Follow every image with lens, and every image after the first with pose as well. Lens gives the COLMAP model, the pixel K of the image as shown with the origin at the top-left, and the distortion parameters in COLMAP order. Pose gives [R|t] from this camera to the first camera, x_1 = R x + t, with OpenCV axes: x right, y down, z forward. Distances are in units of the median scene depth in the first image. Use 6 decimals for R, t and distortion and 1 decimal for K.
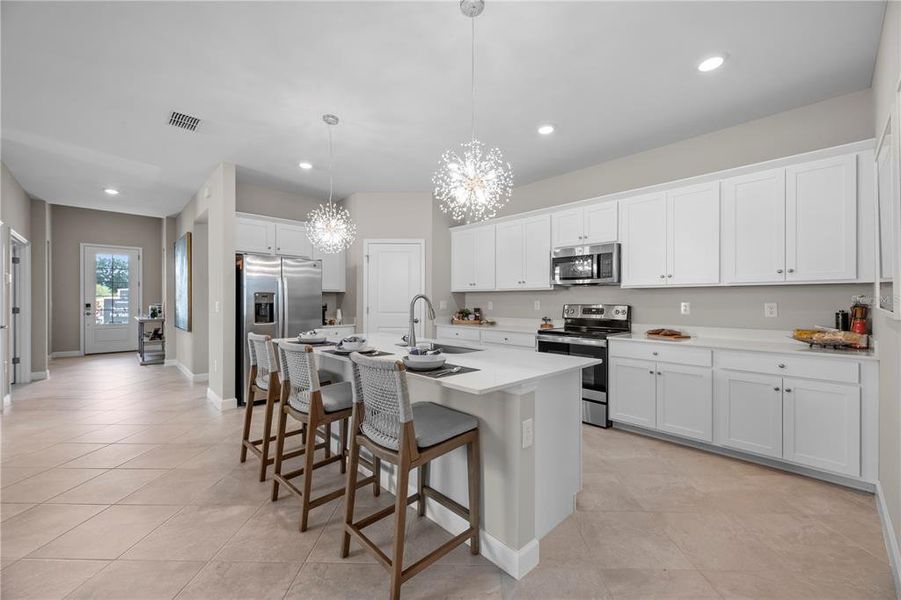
lens RADIAL K [[361.9, 0, 452.5], [0, 361.9, 303.2], [0, 0, 1]] dist [0.008134, 0.000215]
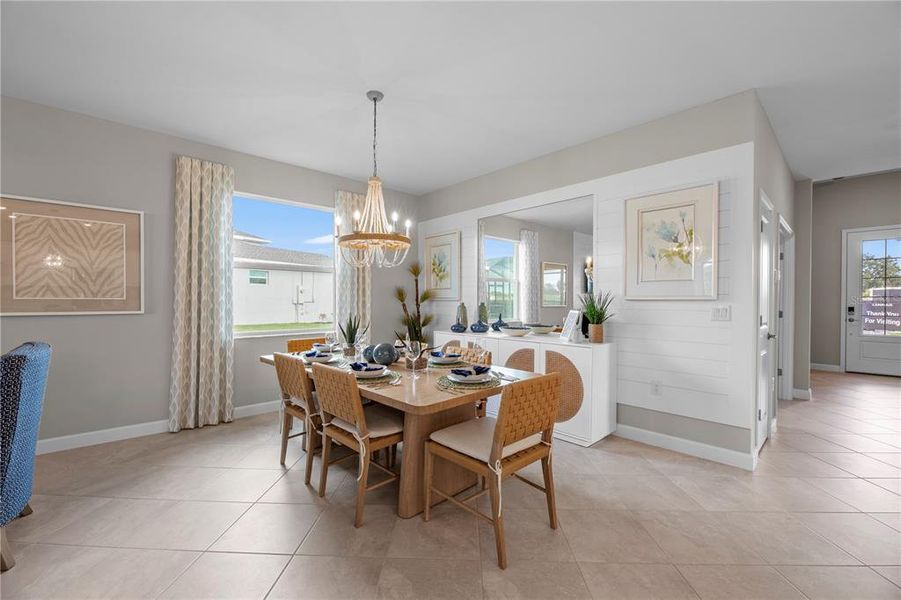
lens RADIAL K [[375.5, 0, 447.7], [0, 375.5, 302.2], [0, 0, 1]] dist [-0.012619, 0.000044]
pose [[-0.008595, 0.004194, -0.999954, -0.375045], [-0.011028, 0.999930, 0.004289, -0.004193], [0.999902, 0.011065, -0.008548, 0.273067]]
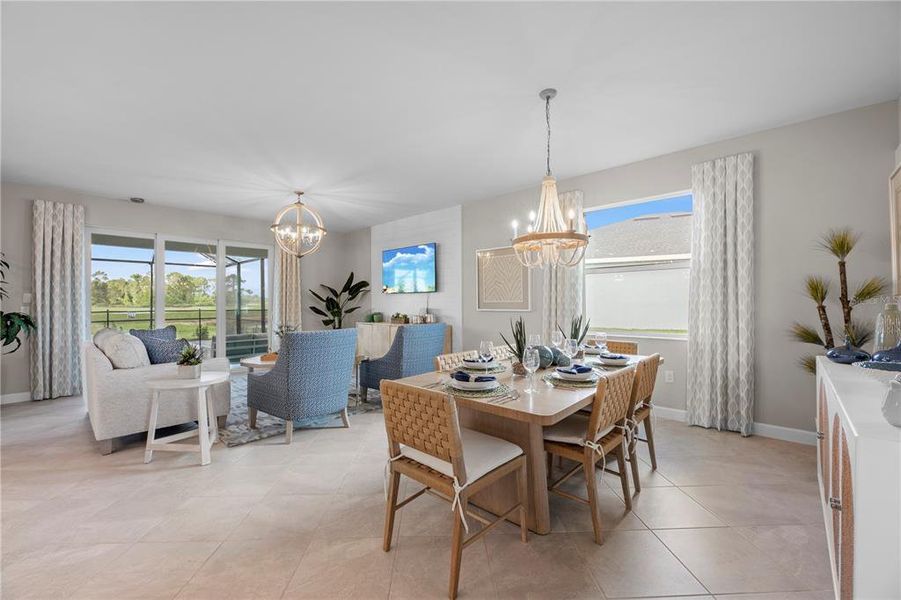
lens RADIAL K [[366.5, 0, 450.9], [0, 366.5, 298.3], [0, 0, 1]] dist [0.001604, -0.000410]
pose [[-0.997533, 0.005834, -0.069951, -0.802873], [0.006115, 0.999974, -0.003796, -0.007964], [0.069927, -0.004214, -0.997543, 0.742457]]
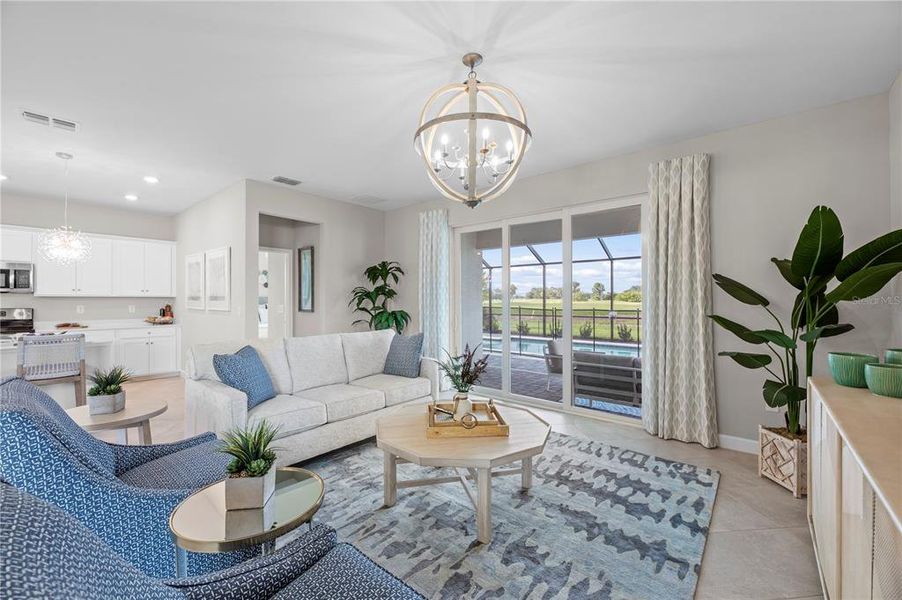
lens RADIAL K [[366.9, 0, 451.4], [0, 366.9, 298.3], [0, 0, 1]] dist [0.001604, -0.000410]
pose [[-0.118595, 0.005624, 0.992927, -0.914682], [0.007701, 0.999959, -0.004744, -0.010856], [-0.992913, 0.007084, -0.118633, -0.346366]]
